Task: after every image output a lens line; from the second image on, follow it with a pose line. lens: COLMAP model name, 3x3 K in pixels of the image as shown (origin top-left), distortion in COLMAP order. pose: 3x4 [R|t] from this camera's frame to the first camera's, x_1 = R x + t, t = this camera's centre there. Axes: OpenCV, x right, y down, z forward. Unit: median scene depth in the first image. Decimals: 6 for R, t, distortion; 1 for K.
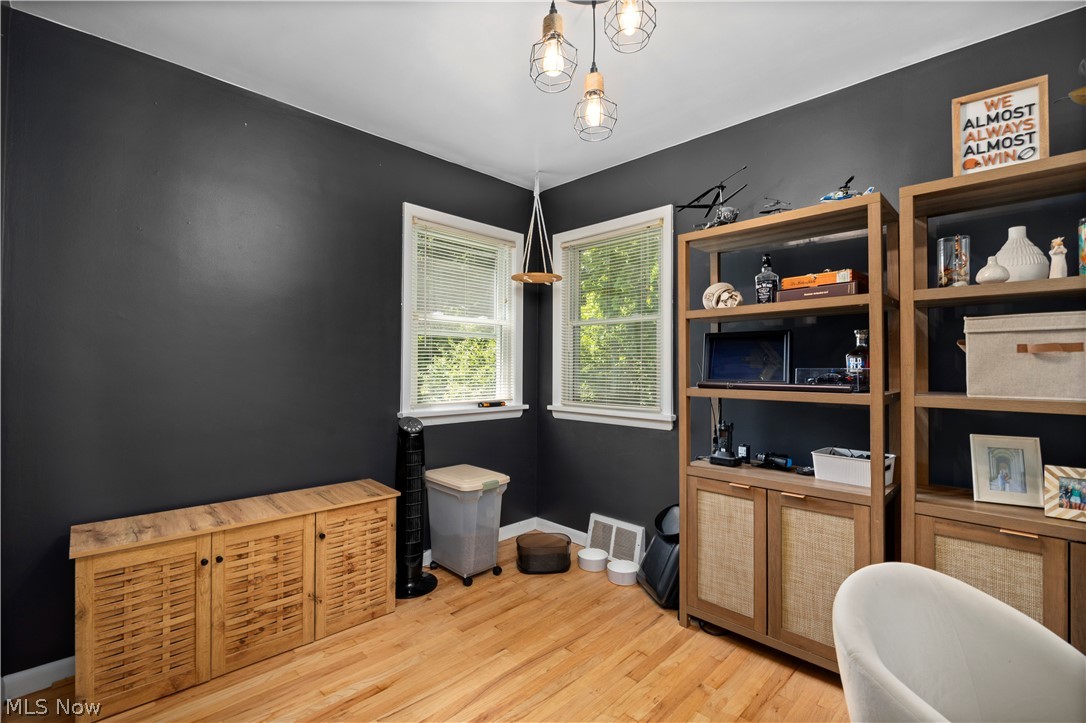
lens RADIAL K [[470.2, 0, 543.0], [0, 470.2, 361.5], [0, 0, 1]] dist [-0.015946, -0.000048]
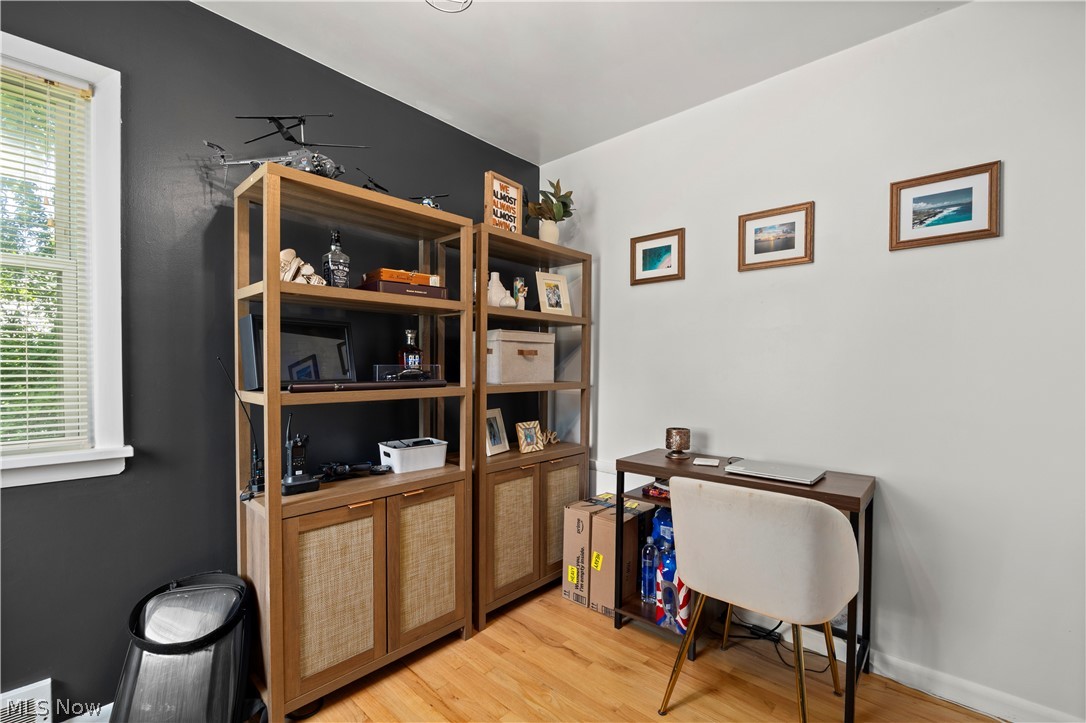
lens RADIAL K [[468.2, 0, 538.1], [0, 468.2, 373.4], [0, 0, 1]] dist [-0.013840, 0.000334]
pose [[-0.035649, -0.024992, 0.999052, -0.433265], [-0.018766, 0.999528, 0.024334, 0.002931], [-0.999188, -0.017880, -0.036102, 0.732642]]
